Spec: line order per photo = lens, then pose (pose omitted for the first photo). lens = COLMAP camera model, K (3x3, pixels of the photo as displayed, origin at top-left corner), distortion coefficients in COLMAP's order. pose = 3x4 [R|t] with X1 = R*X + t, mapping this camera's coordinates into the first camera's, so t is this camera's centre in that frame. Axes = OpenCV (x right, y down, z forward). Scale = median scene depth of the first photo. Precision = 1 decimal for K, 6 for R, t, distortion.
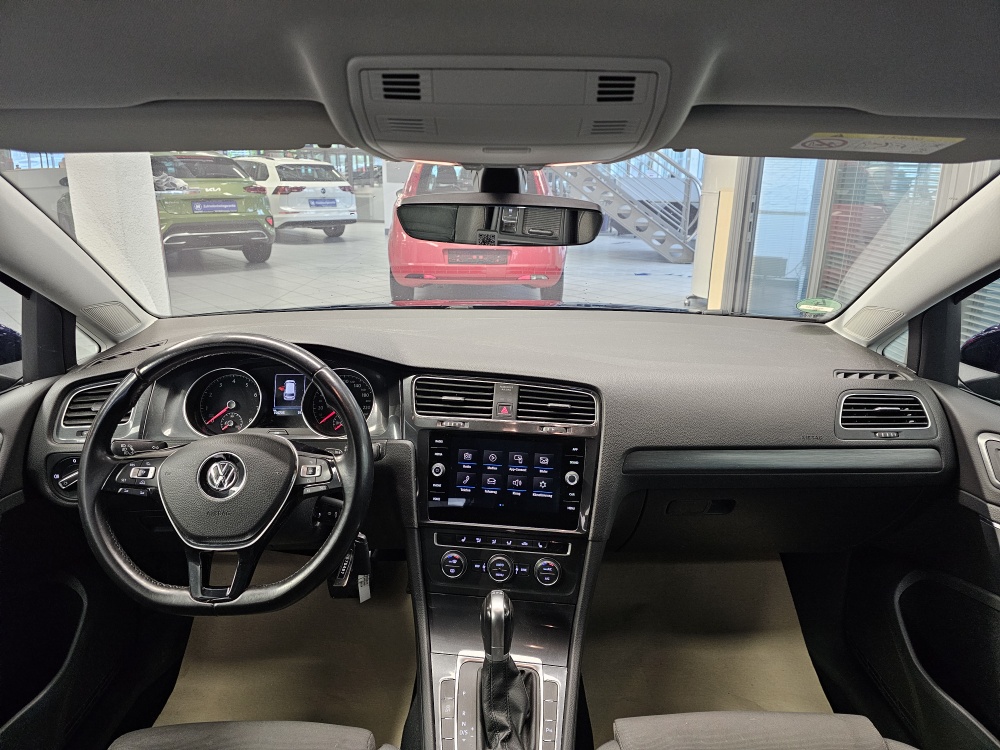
lens RADIAL K [[669.6, 0, 497.2], [0, 669.6, 366.0], [0, 0, 1]] dist [0.077497, -0.084227]
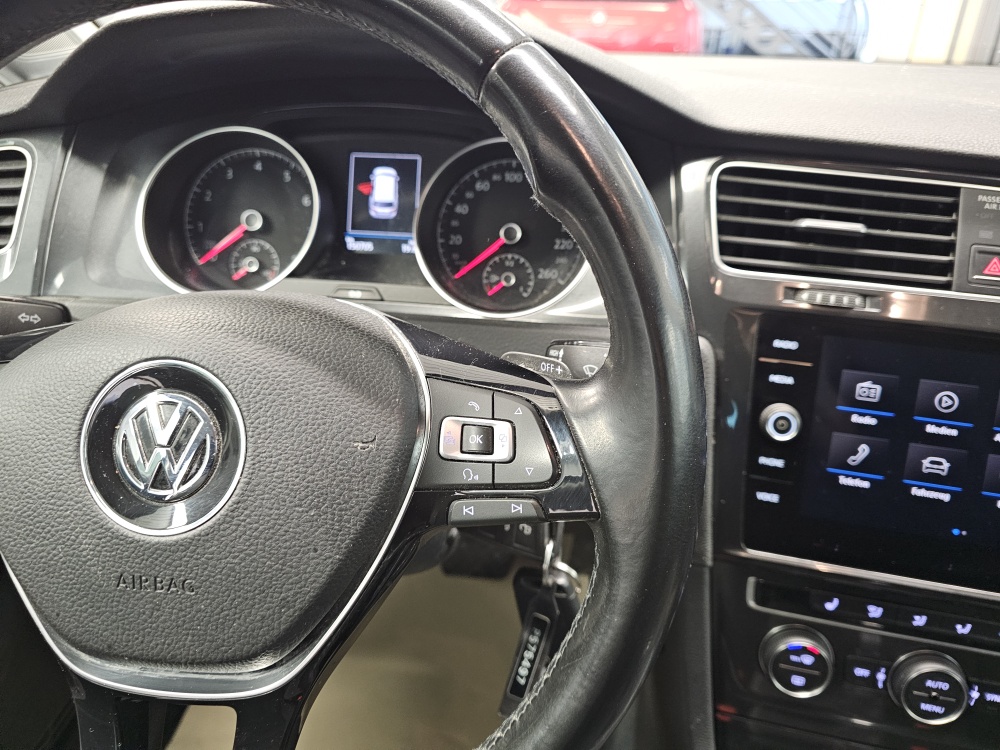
lens RADIAL K [[698.9, 0, 497.7], [0, 698.9, 362.4], [0, 0, 1]] dist [0.019546, -0.037998]
pose [[0.992556, 0.066091, -0.102292, -0.201461], [-0.045096, 0.979685, 0.195407, 0.054815], [0.113128, -0.189340, 0.975373, 0.609805]]
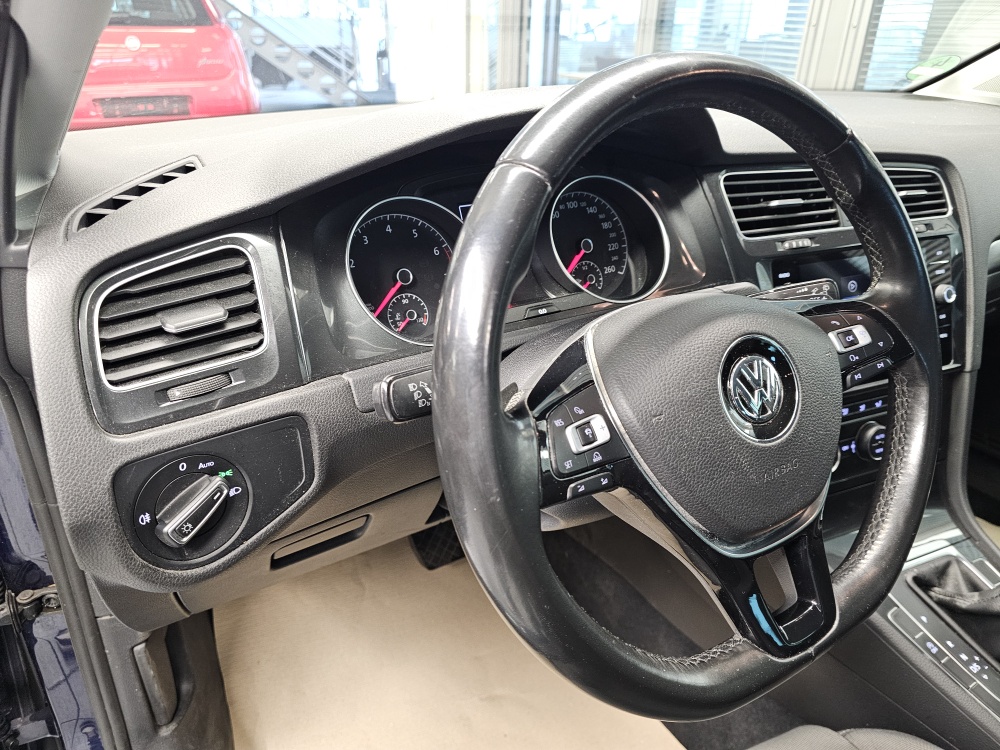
lens RADIAL K [[688.4, 0, 498.6], [0, 688.4, 381.7], [0, 0, 1]] dist [0.014486, -0.000733]
pose [[0.862552, -0.226042, 0.452669, -0.614668], [0.131134, 0.963960, 0.231483, 0.026201], [-0.488680, -0.140306, 0.861108, 0.571186]]
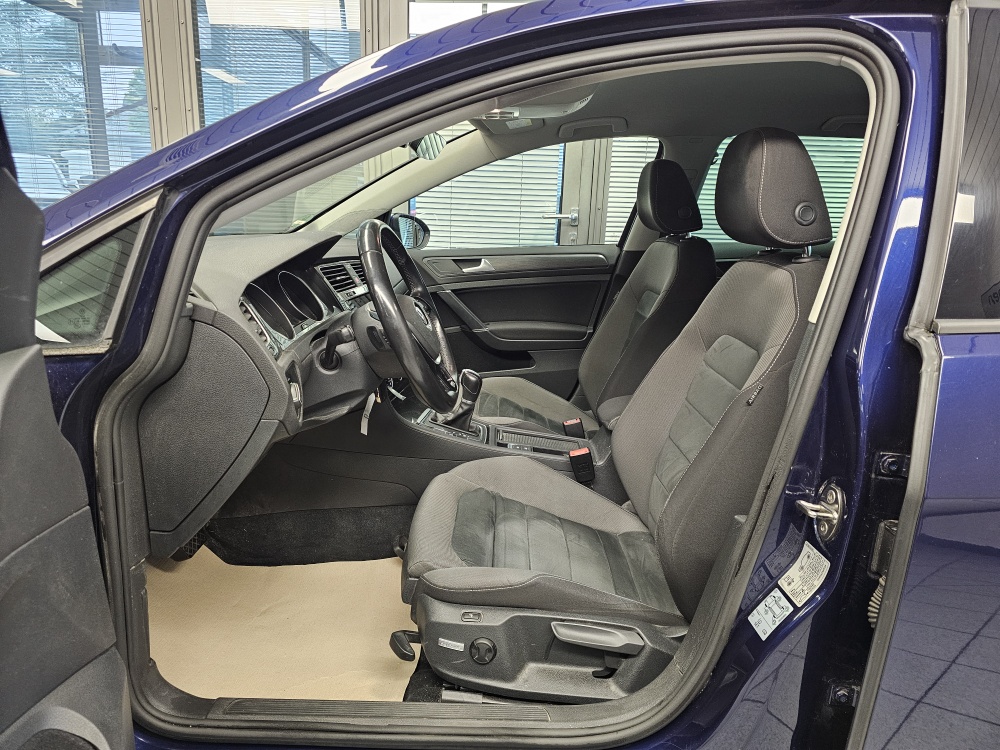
lens RADIAL K [[669.6, 0, 497.2], [0, 669.6, 366.0], [0, 0, 1]] dist [0.077497, -0.084227]
pose [[0.028483, -0.245546, 0.968966, -1.469504], [0.249113, 0.940519, 0.231014, -0.020860], [-0.968055, 0.234802, 0.087957, 0.634151]]
